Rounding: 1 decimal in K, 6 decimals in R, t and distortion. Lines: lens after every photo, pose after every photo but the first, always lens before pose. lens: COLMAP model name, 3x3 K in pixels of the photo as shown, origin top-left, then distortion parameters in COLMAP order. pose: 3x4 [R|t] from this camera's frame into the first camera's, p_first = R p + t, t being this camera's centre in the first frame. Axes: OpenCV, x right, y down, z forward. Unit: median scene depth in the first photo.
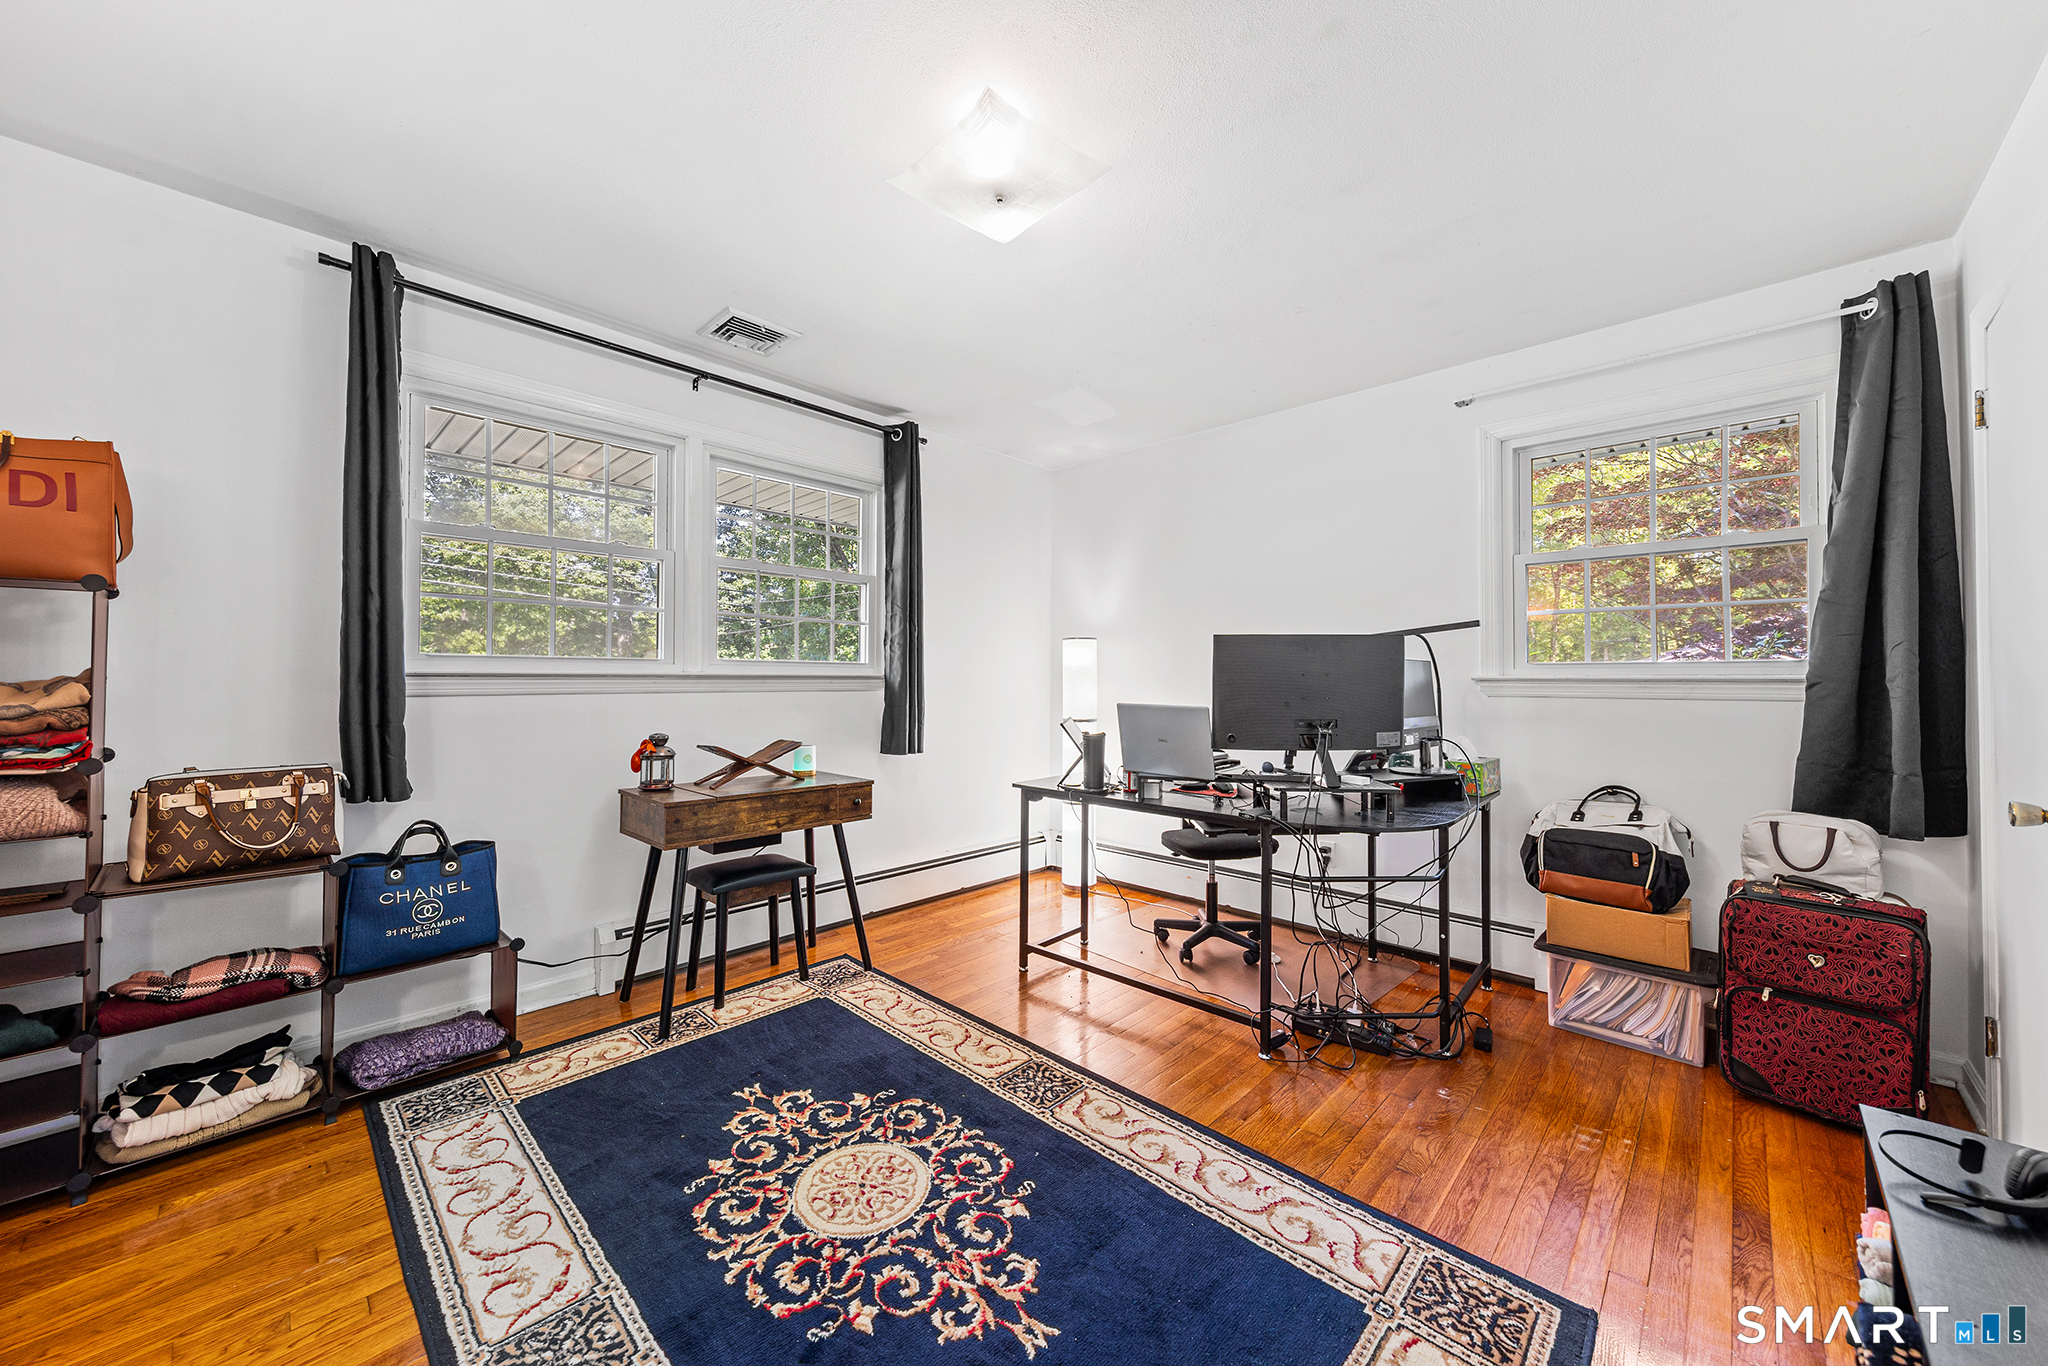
lens RADIAL K [[743.6, 0, 1021.5], [0, 743.6, 662.9], [0, 0, 1]] dist [-0.000005, -0.000005]
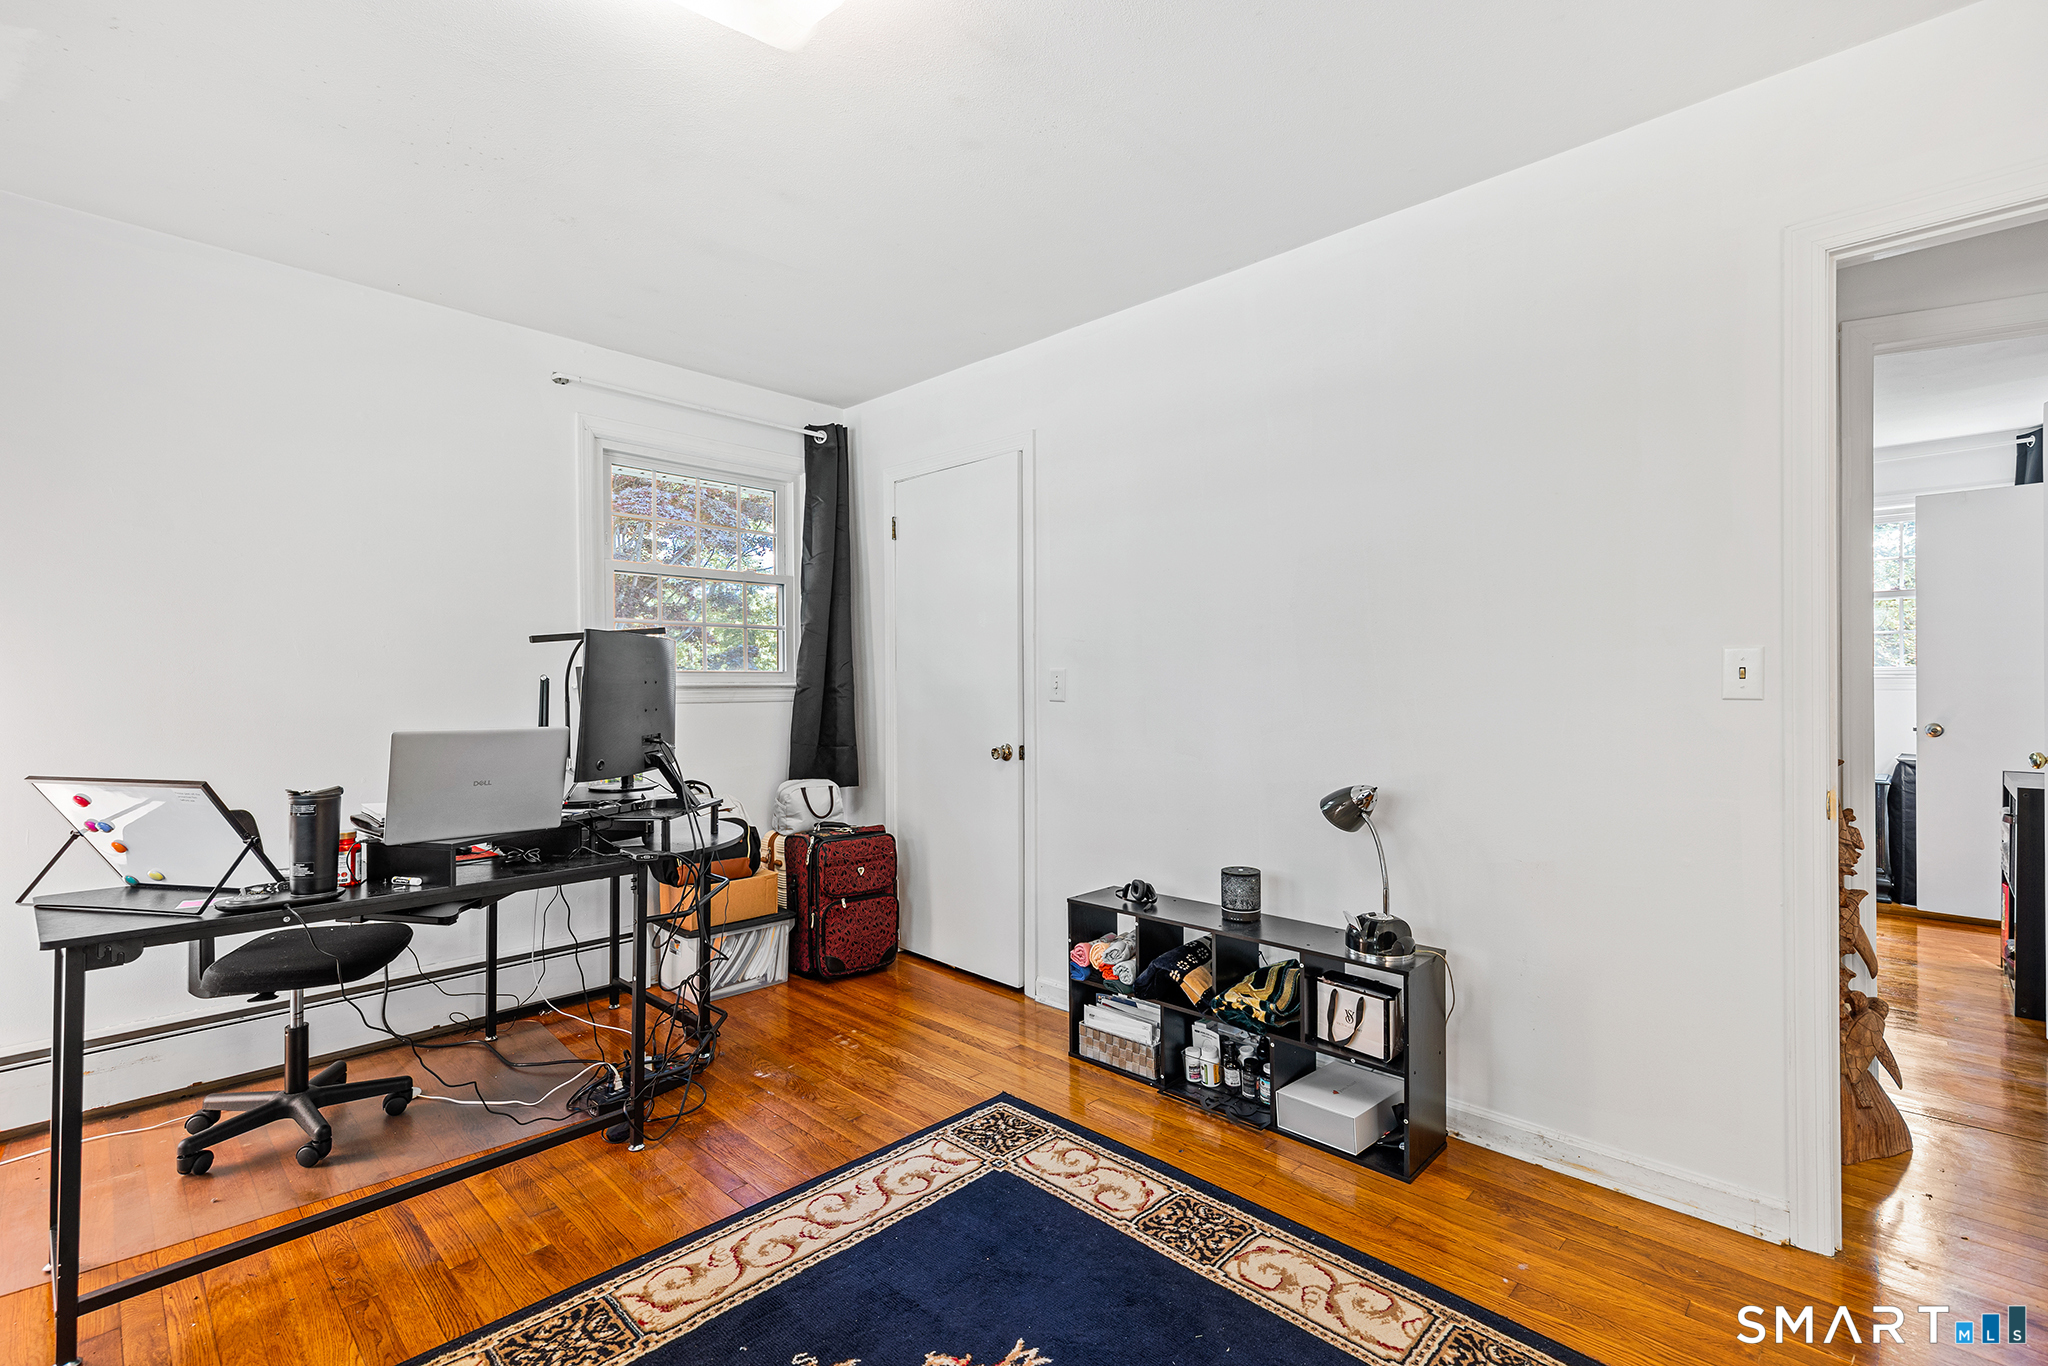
lens RADIAL K [[903.1, 0, 1024.0], [0, 903.1, 683.0], [0, 0, 1]] dist [0.026209, -0.012983]
pose [[0.005540, -0.001305, 0.999984, -0.678438], [-0.016863, 0.999857, 0.001398, 0.007318], [-0.999842, -0.016871, 0.005517, 0.577331]]
